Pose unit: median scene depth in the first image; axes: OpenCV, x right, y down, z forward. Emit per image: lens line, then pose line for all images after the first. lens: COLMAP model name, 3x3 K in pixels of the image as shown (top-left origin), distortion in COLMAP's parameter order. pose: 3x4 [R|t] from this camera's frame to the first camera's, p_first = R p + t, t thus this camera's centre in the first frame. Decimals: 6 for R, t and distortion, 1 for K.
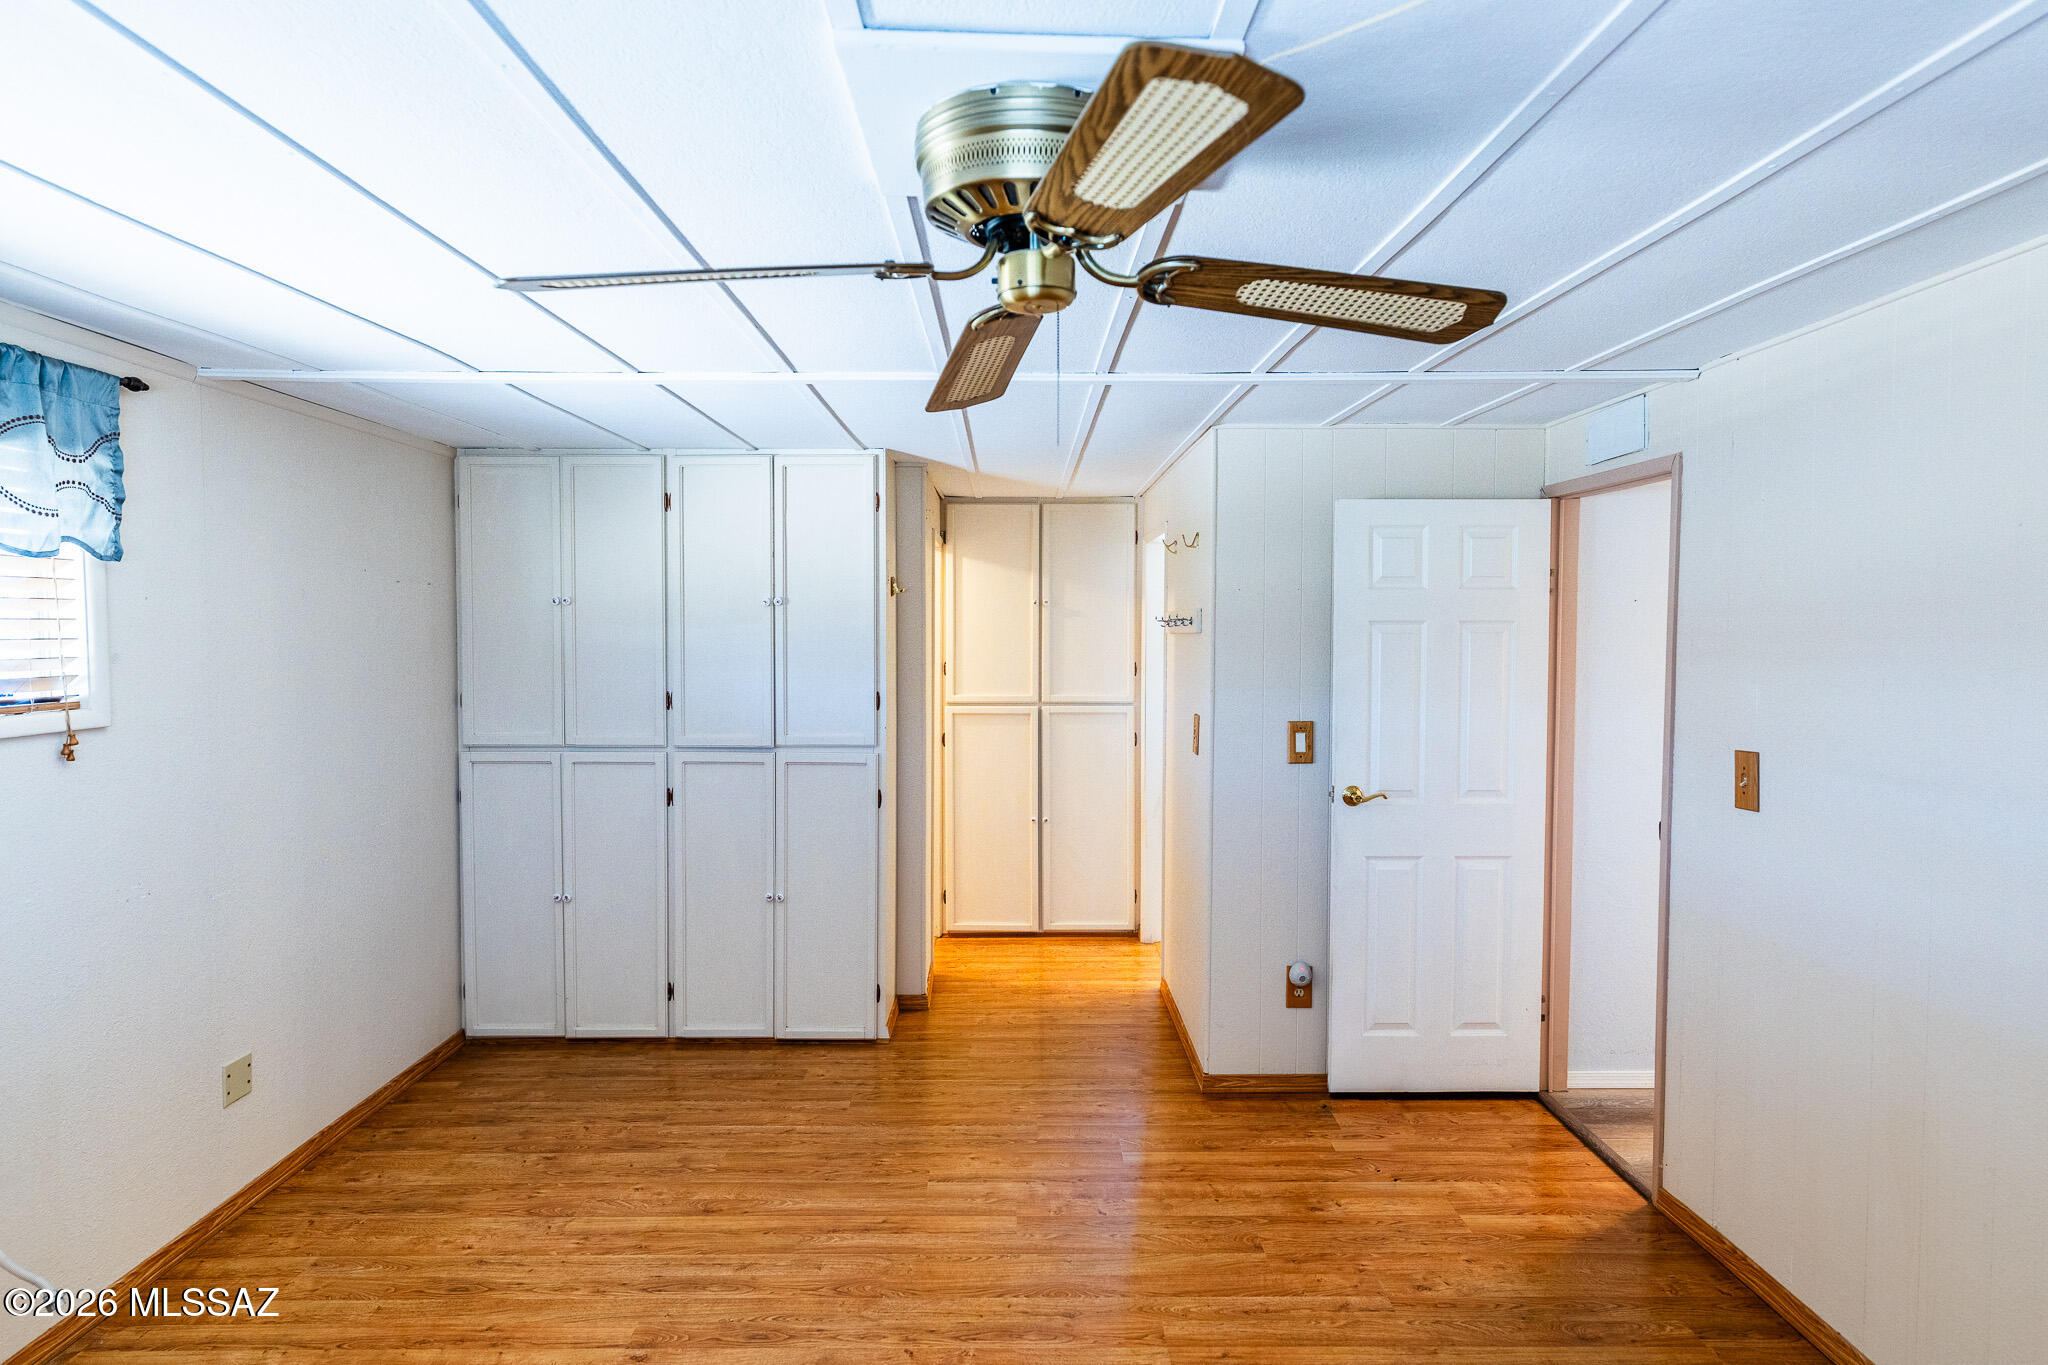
lens RADIAL K [[1141.3, 0, 1034.4], [0, 1141.3, 678.4], [0, 0, 1]] dist [0.000635, -0.002703]
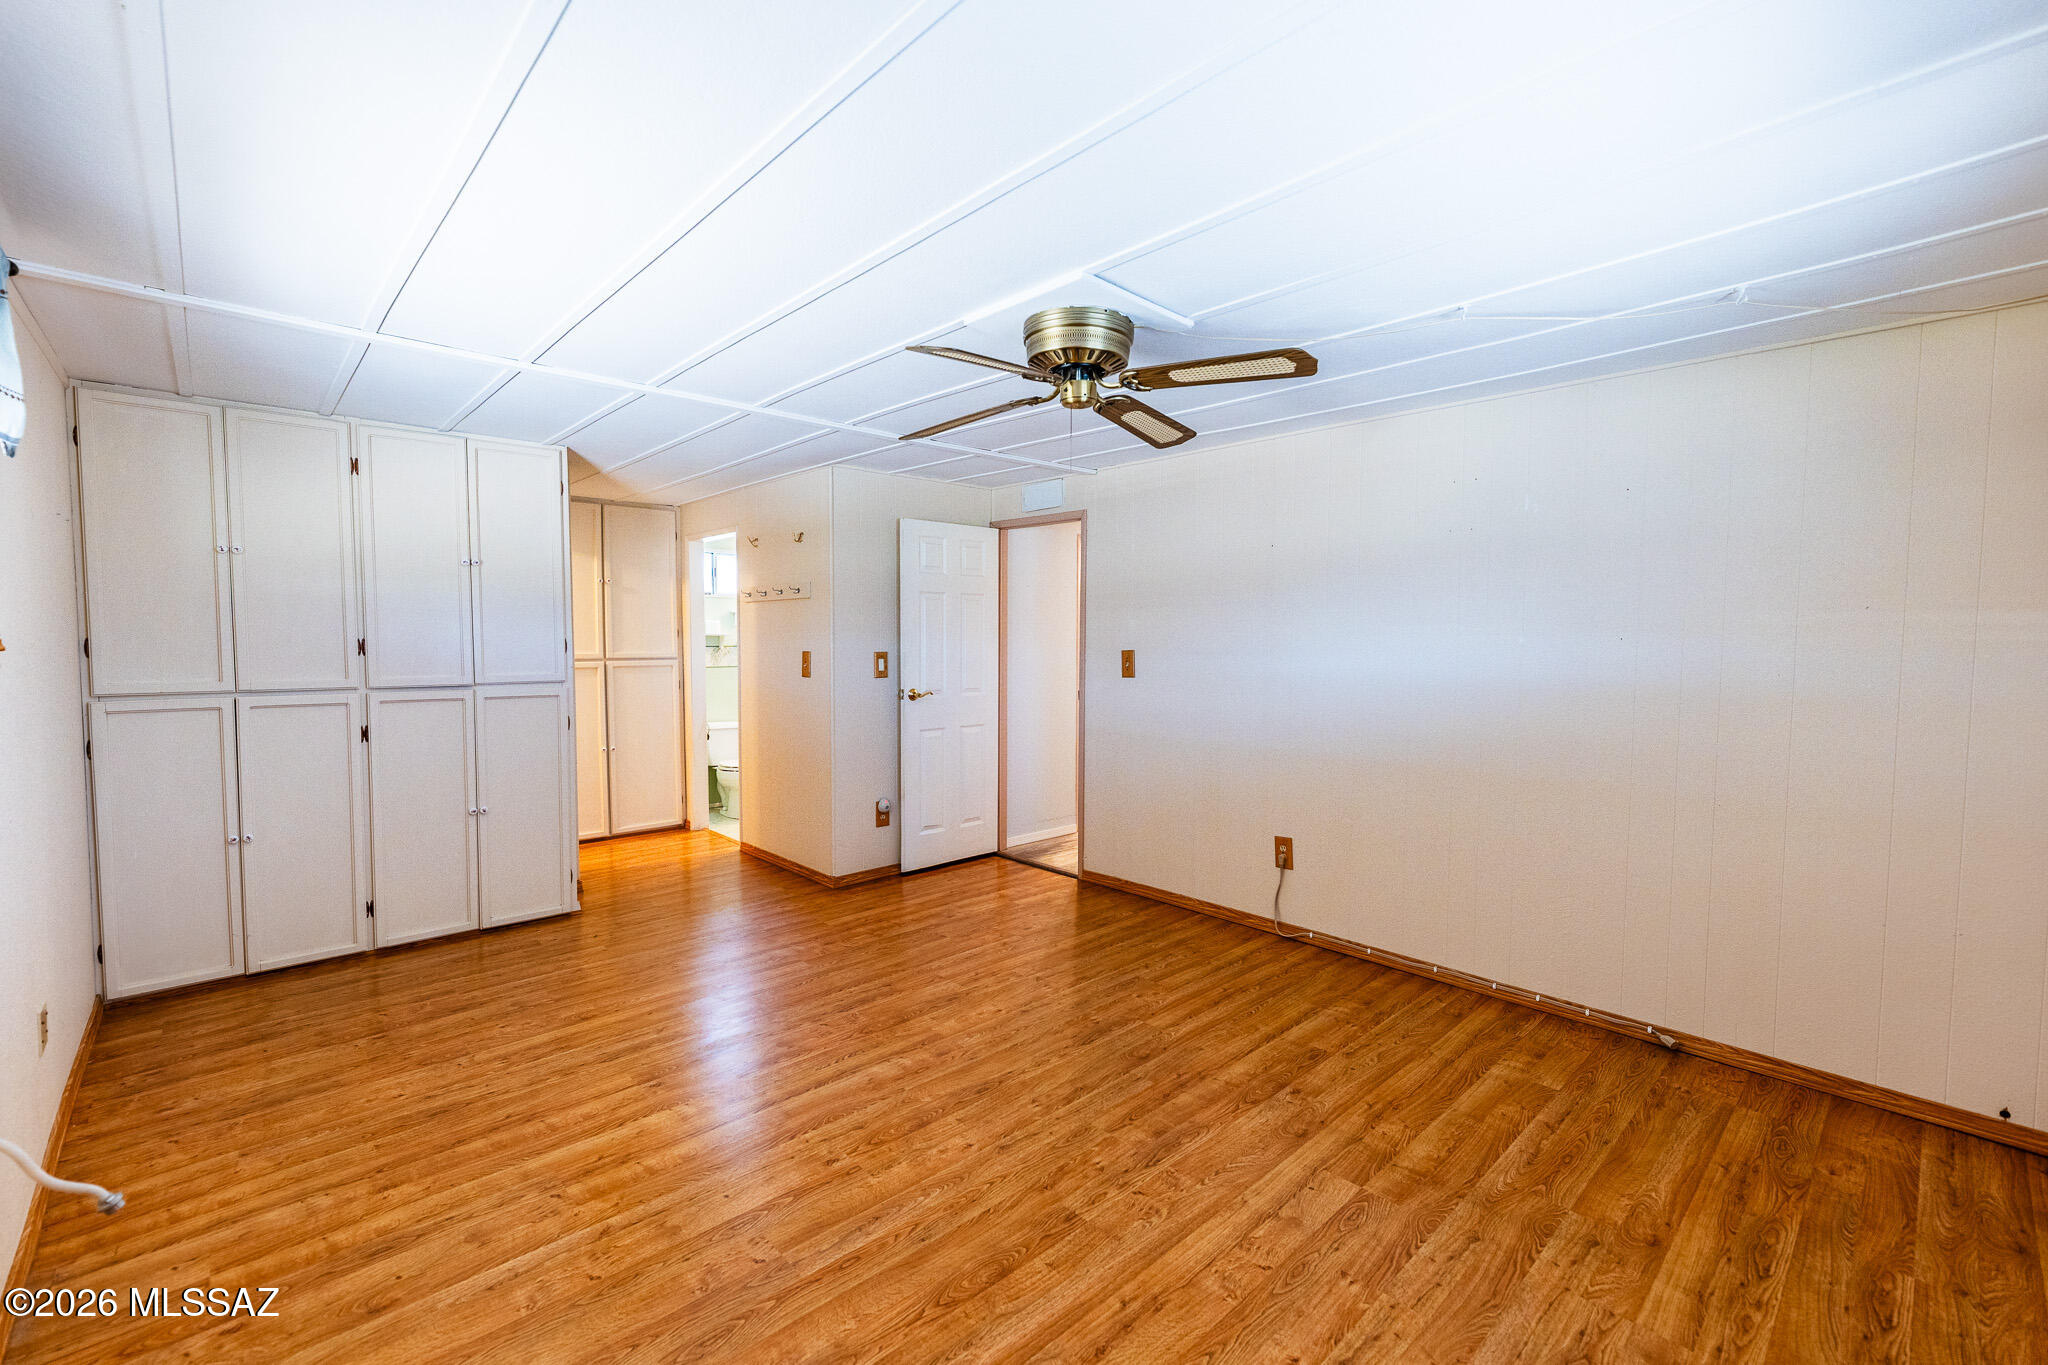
lens RADIAL K [[856.1, 0, 1015.6], [0, 856.1, 685.0], [0, 0, 1]] dist [-0.001831, 0.000455]
pose [[0.742471, -0.038553, 0.668768, -0.456915], [0.028512, 0.999257, 0.025950, 0.059852], [-0.669272, -0.000199, 0.743018, -0.047432]]
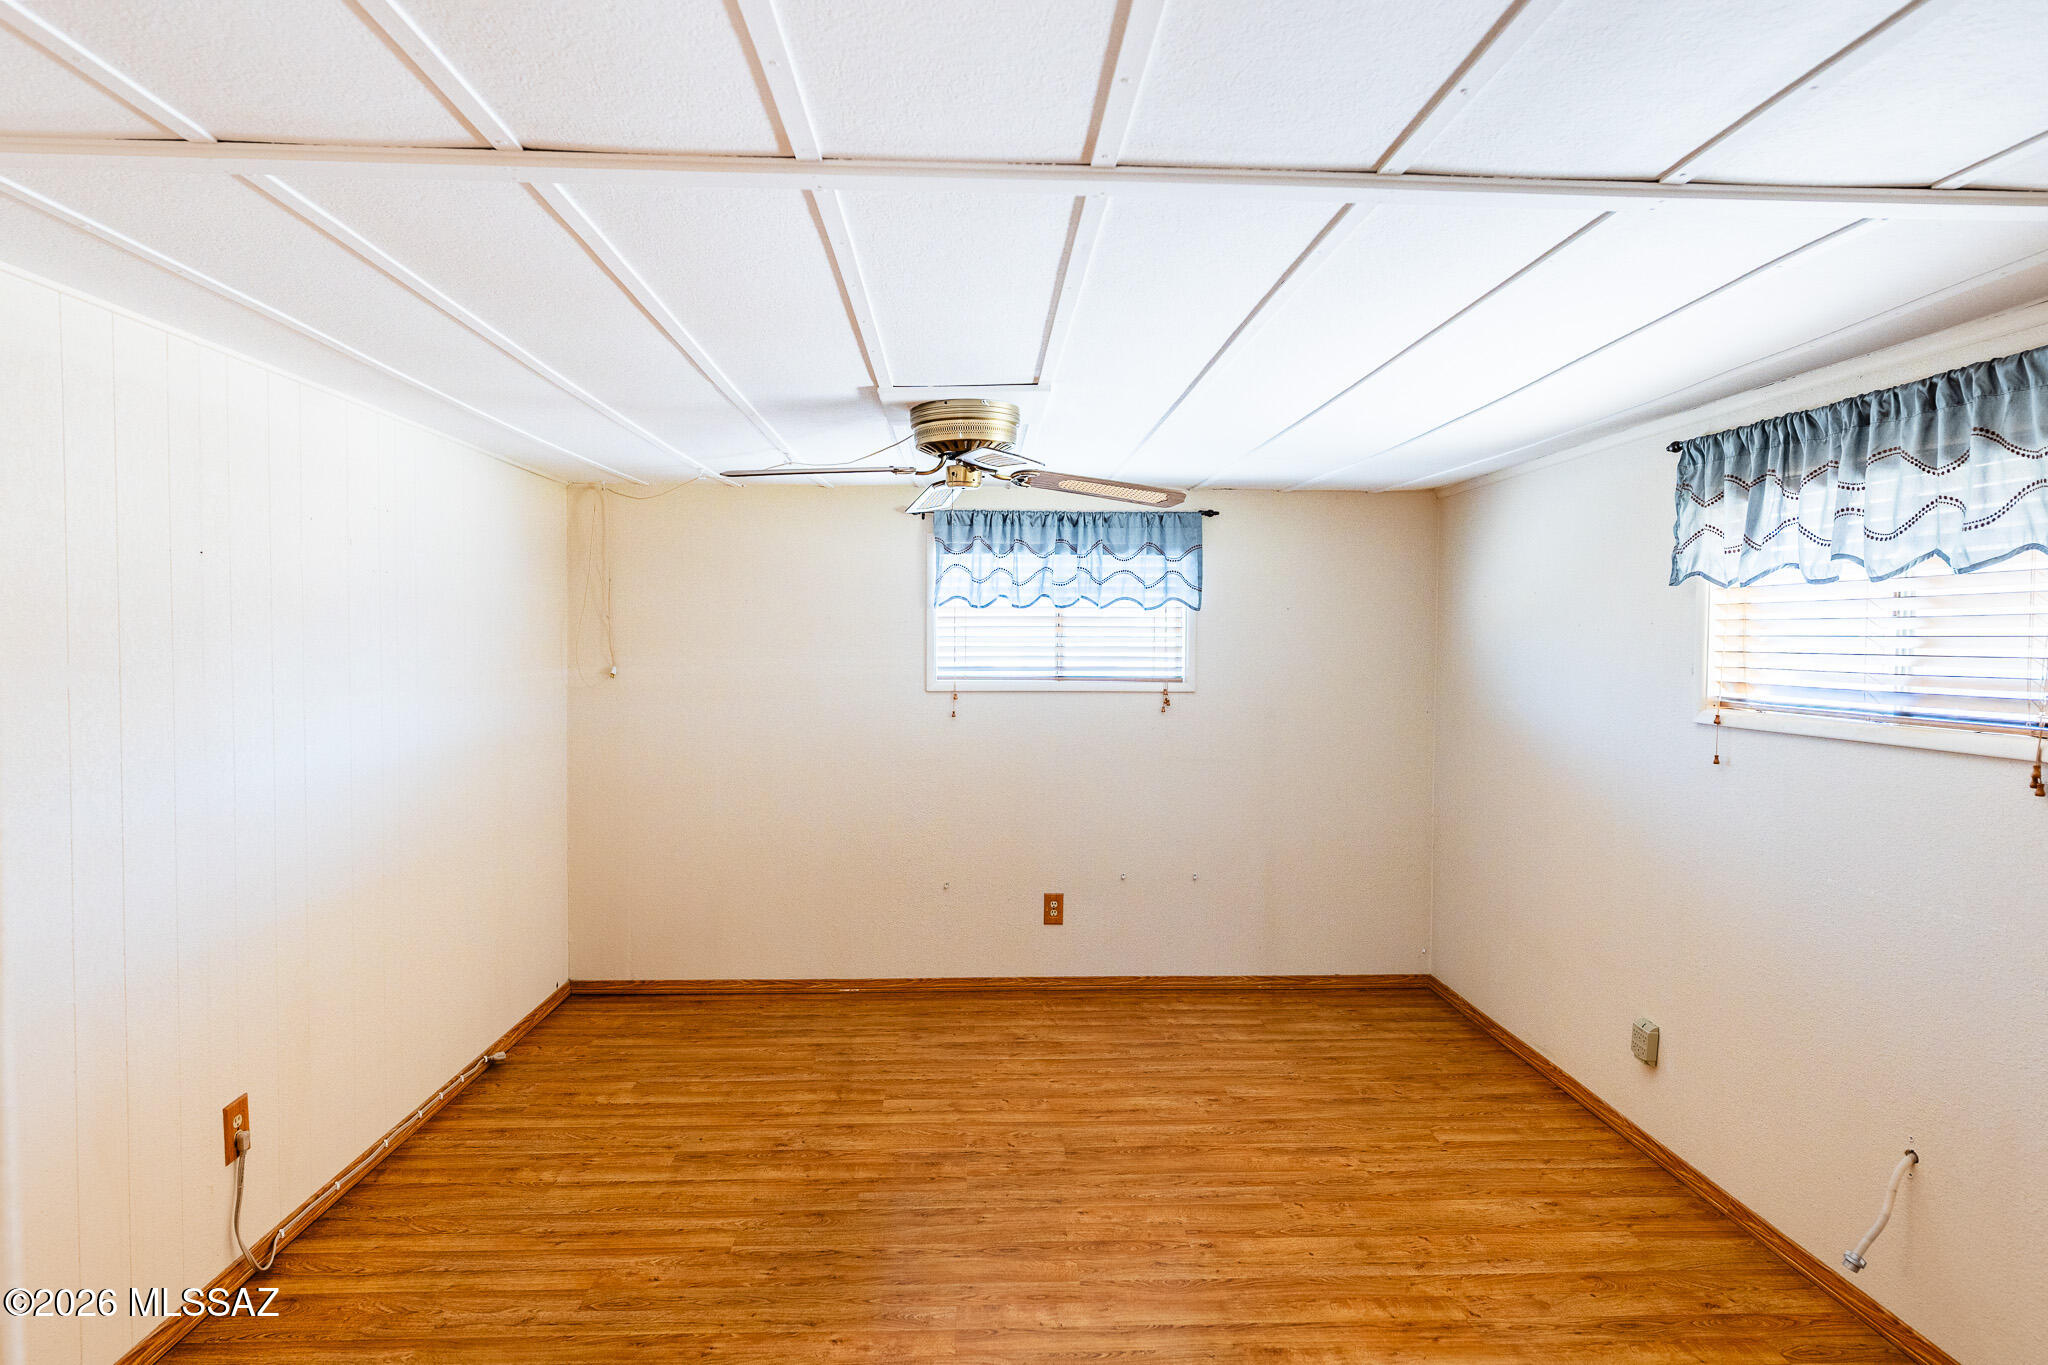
lens RADIAL K [[1141.3, 0, 1017.6], [0, 1141.3, 686.9], [0, 0, 1]] dist [0.000635, -0.002703]
pose [[-0.999735, -0.006360, -0.022124, -0.020809], [-0.008306, 0.995995, 0.089017, -0.055702], [0.021469, 0.089177, -0.995784, 1.219035]]
